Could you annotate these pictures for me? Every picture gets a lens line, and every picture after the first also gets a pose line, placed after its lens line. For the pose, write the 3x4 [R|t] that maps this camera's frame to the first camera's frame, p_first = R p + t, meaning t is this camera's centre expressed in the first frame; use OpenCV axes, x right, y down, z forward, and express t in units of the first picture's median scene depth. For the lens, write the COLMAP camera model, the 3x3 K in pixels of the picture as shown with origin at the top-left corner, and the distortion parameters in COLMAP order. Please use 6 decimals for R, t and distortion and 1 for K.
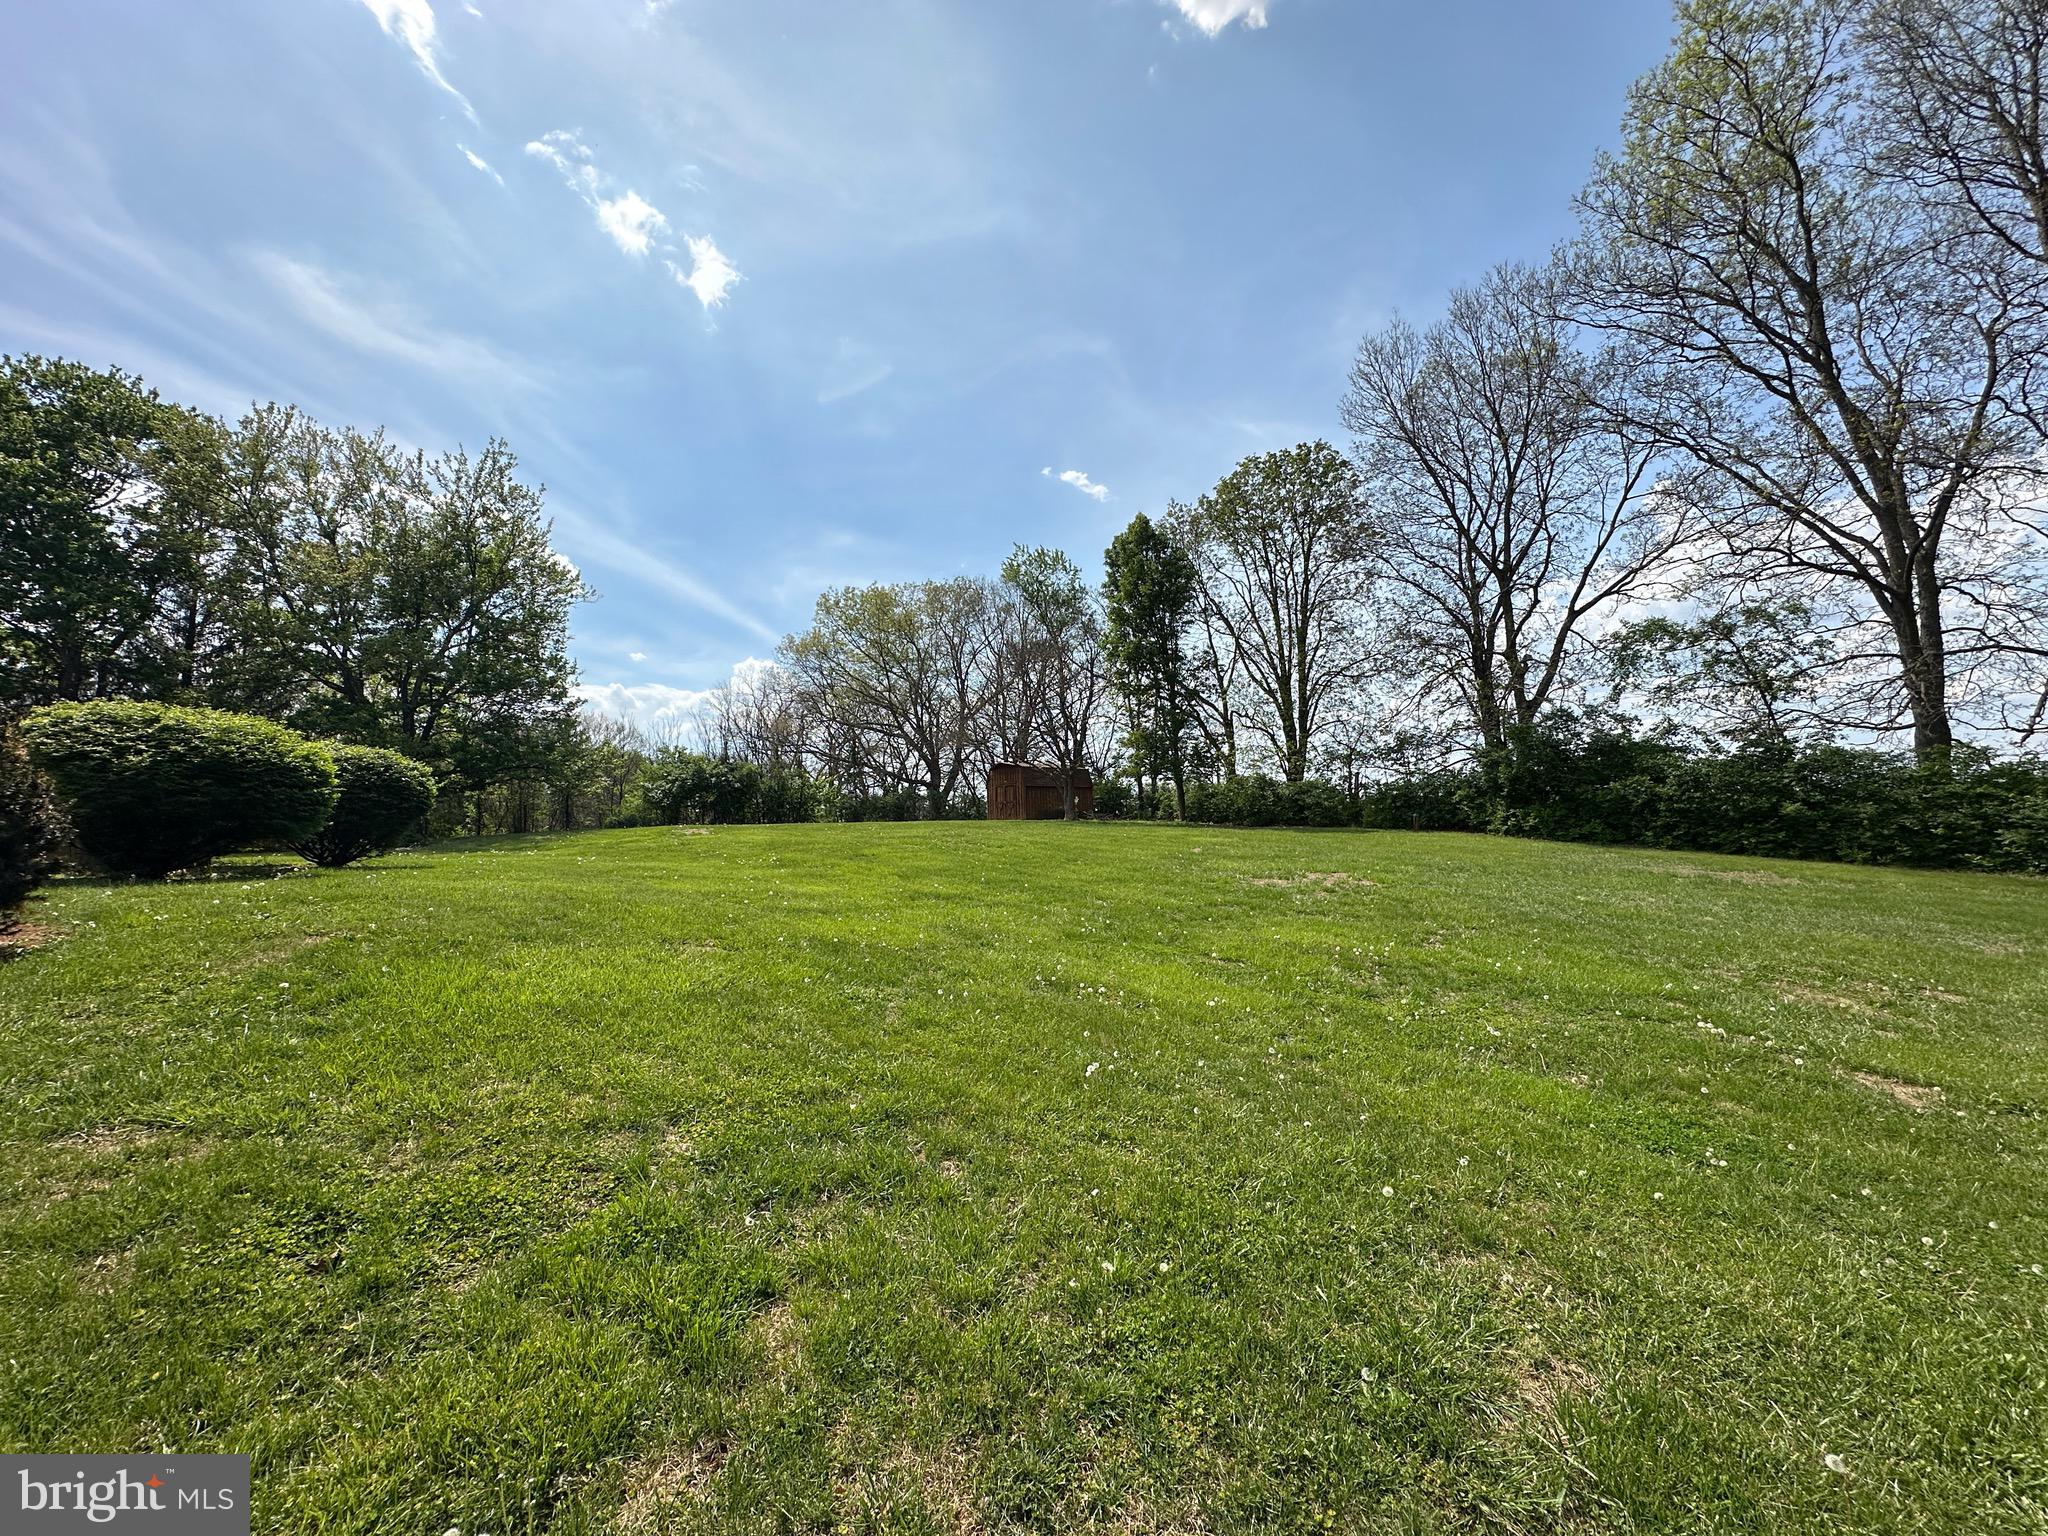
lens RADIAL K [[812.6, 0, 1025.7], [0, 812.6, 771.2], [0, 0, 1]] dist [0.001279, -0.000202]
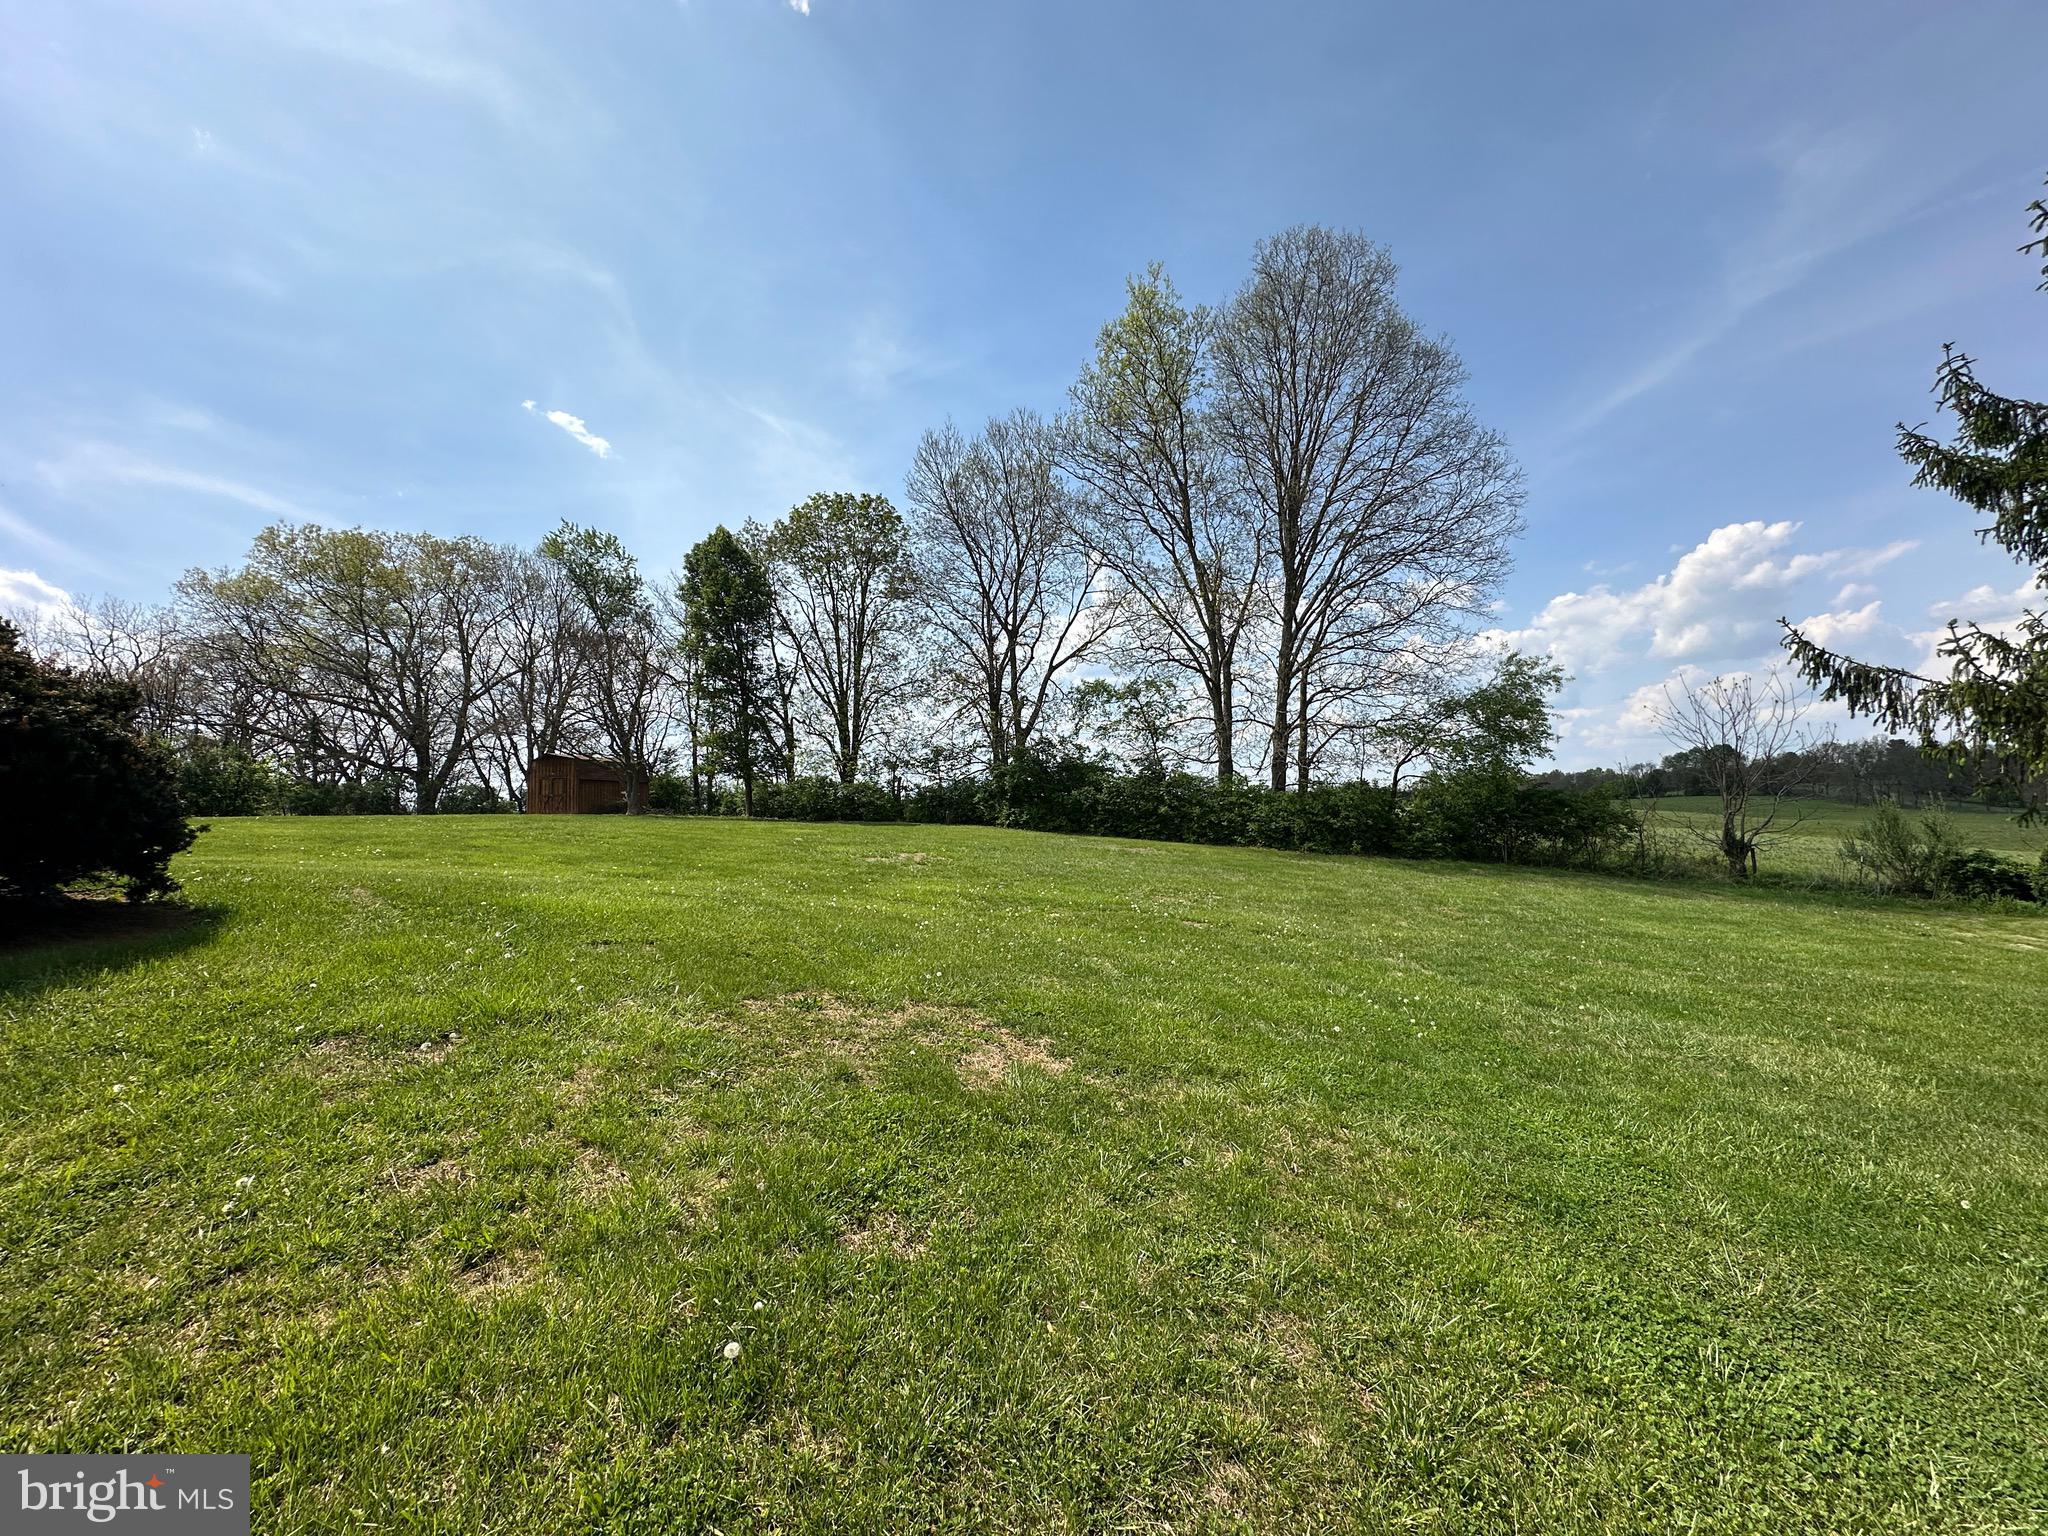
lens RADIAL K [[812.6, 0, 1034.1], [0, 812.6, 777.4], [0, 0, 1]] dist [0.001279, -0.000202]
pose [[0.825586, 0.032816, 0.563321, -0.124768], [-0.038412, 0.999260, -0.001916, -0.003879], [-0.562967, -0.020056, 0.826236, -0.128942]]
